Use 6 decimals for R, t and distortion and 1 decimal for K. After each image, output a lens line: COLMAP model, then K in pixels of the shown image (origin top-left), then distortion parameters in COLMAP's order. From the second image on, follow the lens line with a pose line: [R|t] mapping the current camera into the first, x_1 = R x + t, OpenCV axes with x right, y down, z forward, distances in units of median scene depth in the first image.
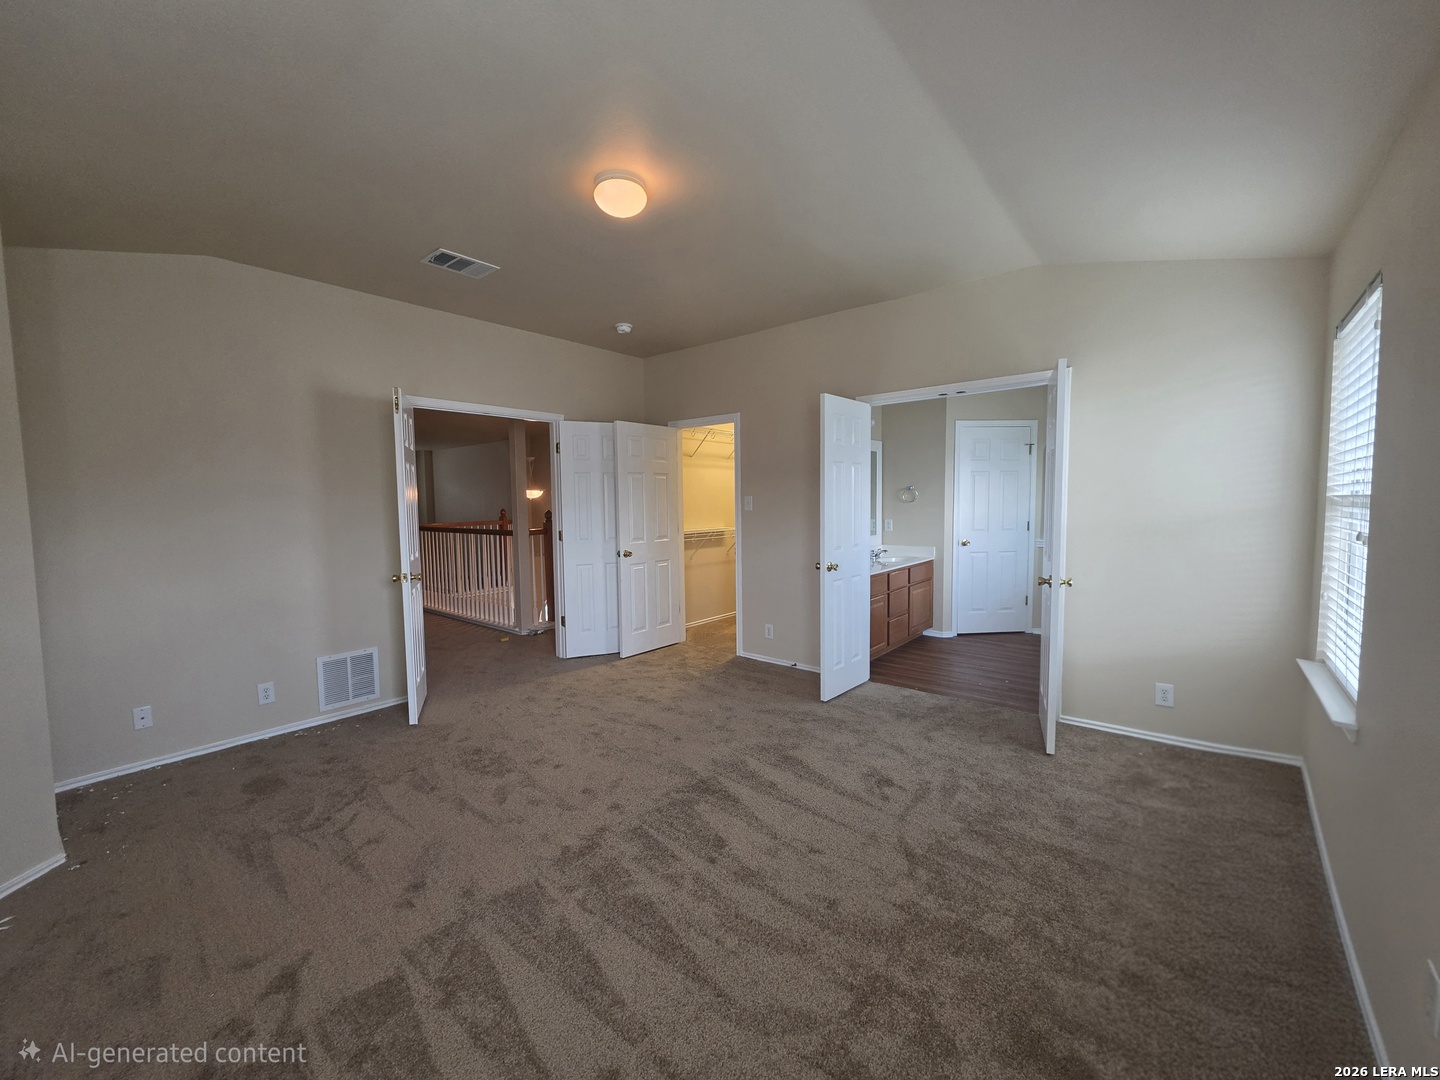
lens RADIAL K [[575.4, 0, 721.5], [0, 575.4, 539.9], [0, 0, 1]] dist [-0.009920, 0.001749]
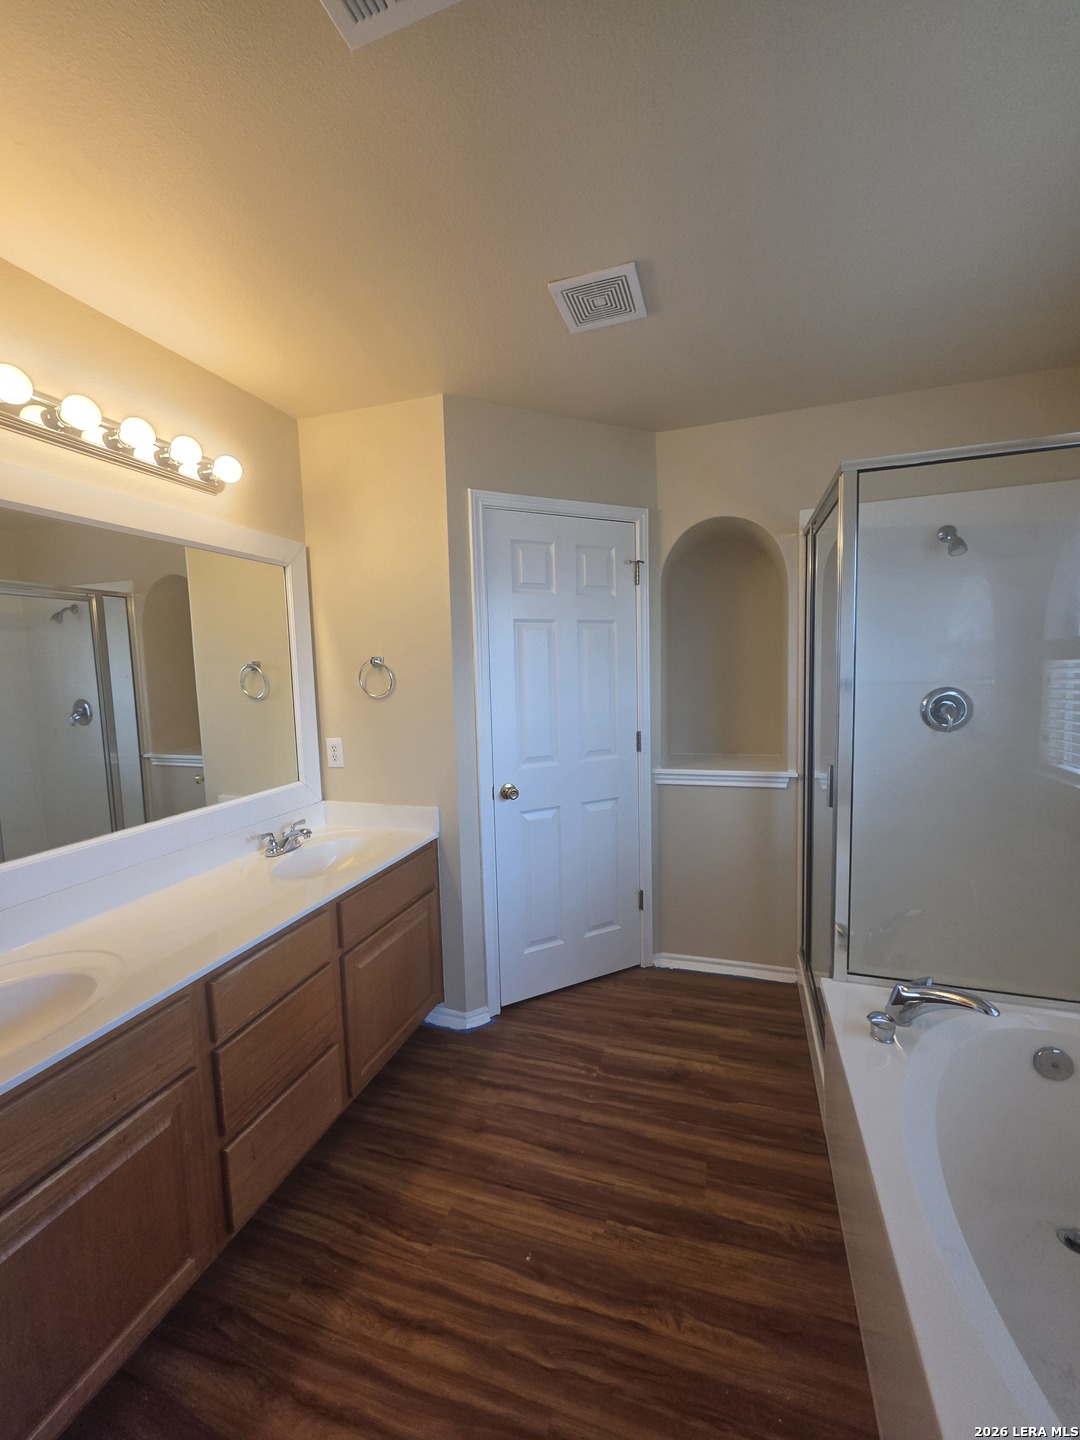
lens RADIAL K [[575.4, 0, 542.7], [0, 575.4, 720.0], [0, 0, 1]] dist [-0.009920, 0.001749]
pose [[0.923906, -0.044835, 0.379984, 0.289916], [0.041582, 0.998994, 0.016768, -0.052608], [-0.380353, 0.000309, 0.924841, 0.602578]]
